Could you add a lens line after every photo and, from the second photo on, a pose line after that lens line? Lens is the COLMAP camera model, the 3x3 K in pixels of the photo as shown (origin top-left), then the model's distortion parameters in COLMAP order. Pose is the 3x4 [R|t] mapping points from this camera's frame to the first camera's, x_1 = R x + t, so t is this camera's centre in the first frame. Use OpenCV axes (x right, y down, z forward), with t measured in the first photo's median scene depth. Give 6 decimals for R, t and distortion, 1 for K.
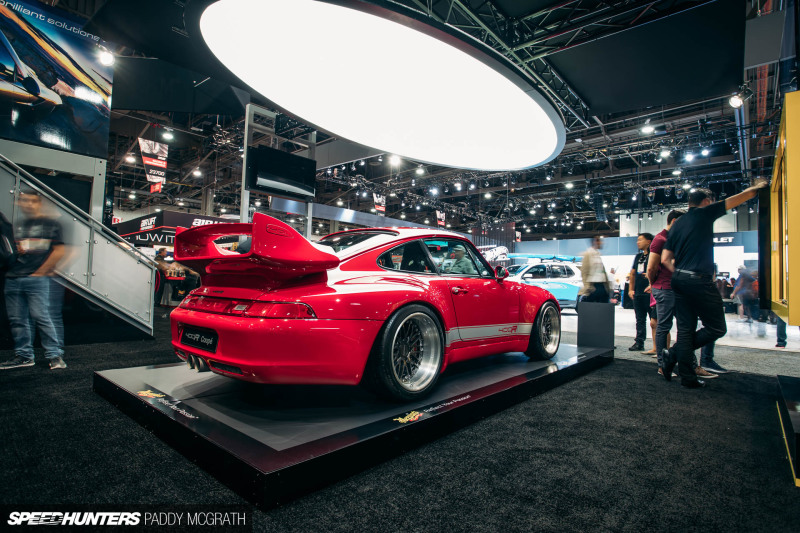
lens RADIAL K [[424.9, 0, 400.0], [0, 424.9, 266.5], [0, 0, 1]] dist [-0.001778, -0.000023]
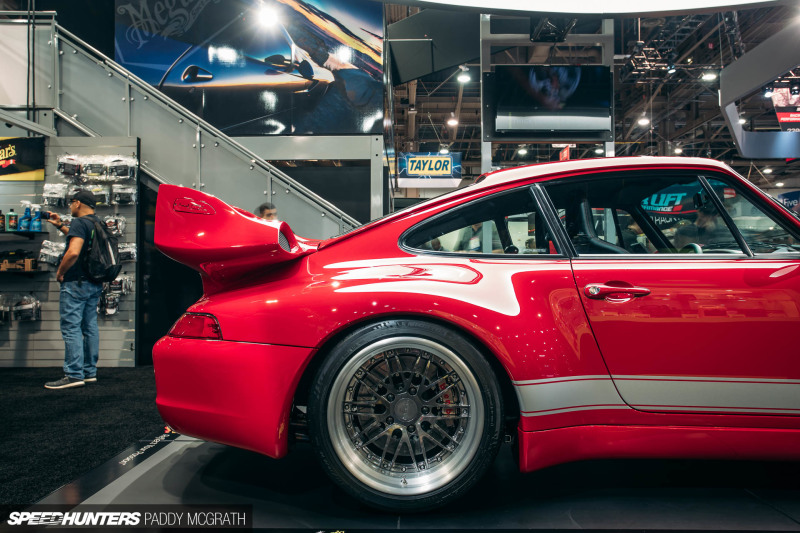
lens RADIAL K [[662.4, 0, 400.0], [0, 662.4, 266.5], [0, 0, 1]] dist [-0.012332, -0.005350]
pose [[0.636898, -0.038903, -0.769966, 0.310917], [0.042970, 0.998965, -0.014930, 0.018551], [0.769750, -0.023576, 0.637910, 0.245622]]
